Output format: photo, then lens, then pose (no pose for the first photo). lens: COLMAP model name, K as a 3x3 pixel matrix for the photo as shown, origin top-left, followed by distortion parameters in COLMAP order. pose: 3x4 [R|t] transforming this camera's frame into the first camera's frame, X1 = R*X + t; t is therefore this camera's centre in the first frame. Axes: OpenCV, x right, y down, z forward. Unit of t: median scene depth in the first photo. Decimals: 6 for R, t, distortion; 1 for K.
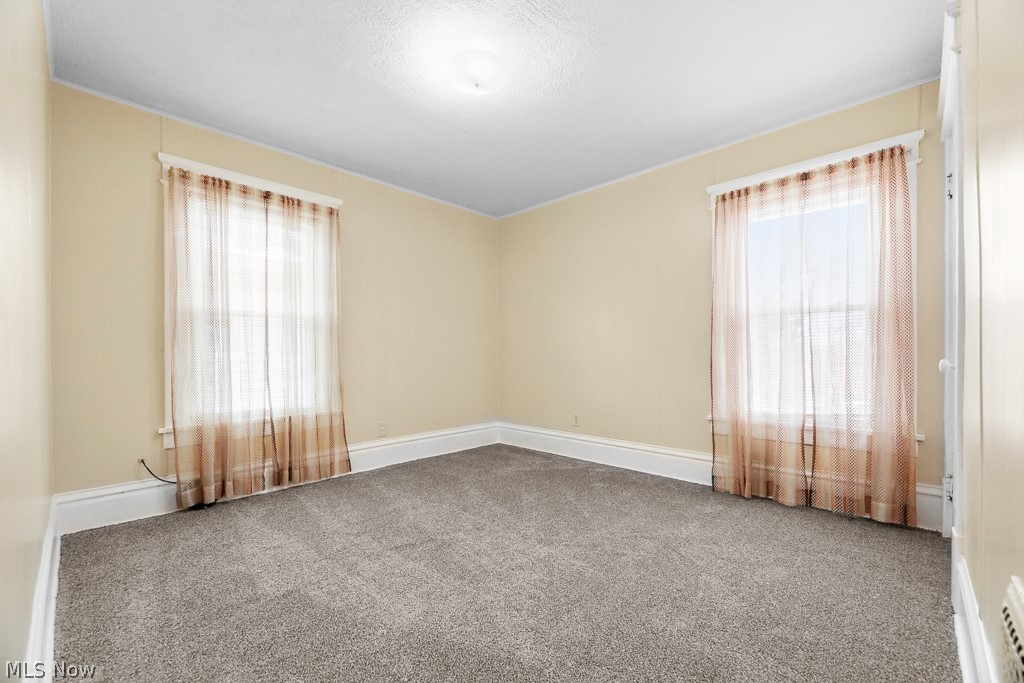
lens RADIAL K [[418.0, 0, 511.6], [0, 418.0, 356.7], [0, 0, 1]] dist [0.000151, 0.000005]
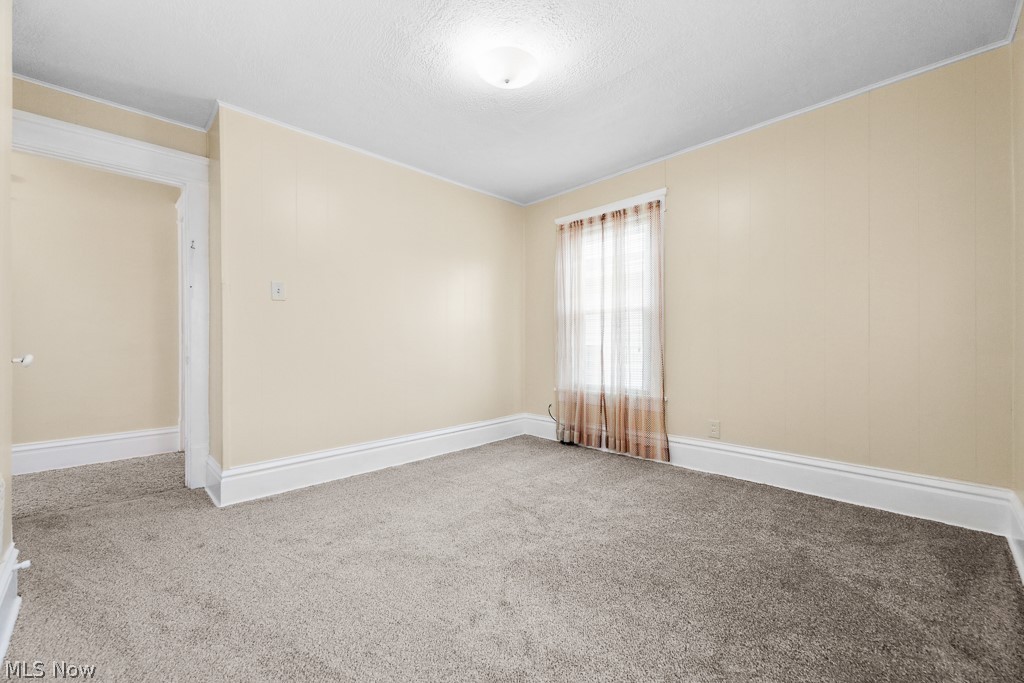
lens RADIAL K [[413.6, 0, 514.3], [0, 413.6, 343.0], [0, 0, 1]] dist [0.000433, 0.000088]
pose [[-0.020303, 0.001513, -0.999793, 0.669401], [-0.001136, 0.999998, 0.001536, -0.005361], [0.999793, 0.001167, -0.020301, 0.745132]]
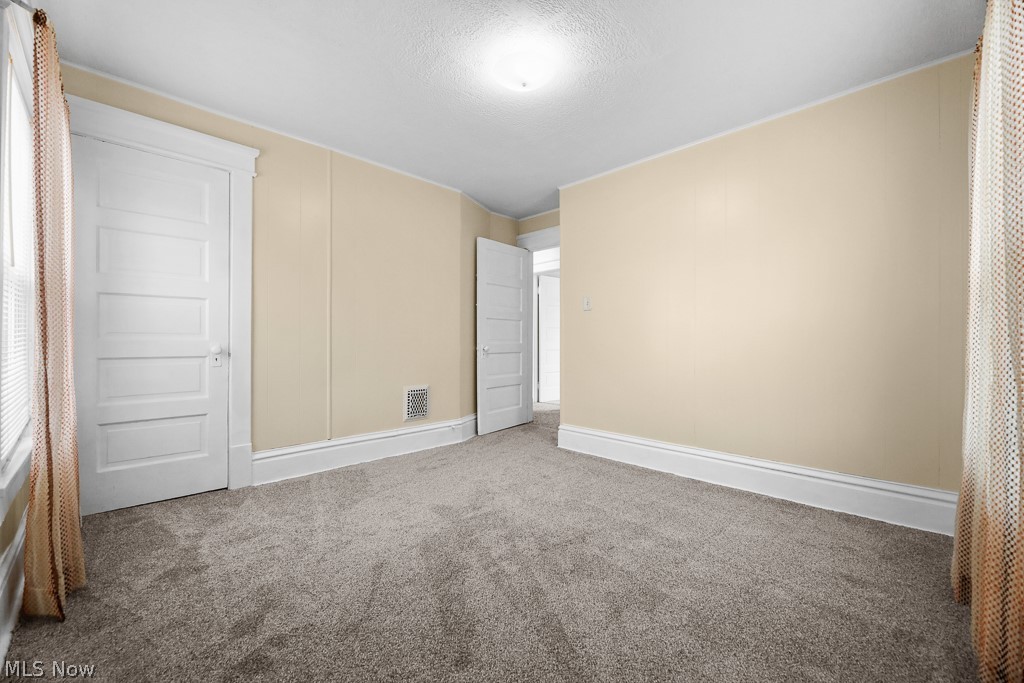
lens RADIAL K [[413.6, 0, 514.3], [0, 413.6, 343.0], [0, 0, 1]] dist [0.000433, 0.000088]
pose [[-0.999682, -0.003585, 0.024962, -0.041800], [-0.003482, 0.999985, 0.004194, -0.005892], [-0.024977, 0.004106, -0.999680, 1.434152]]
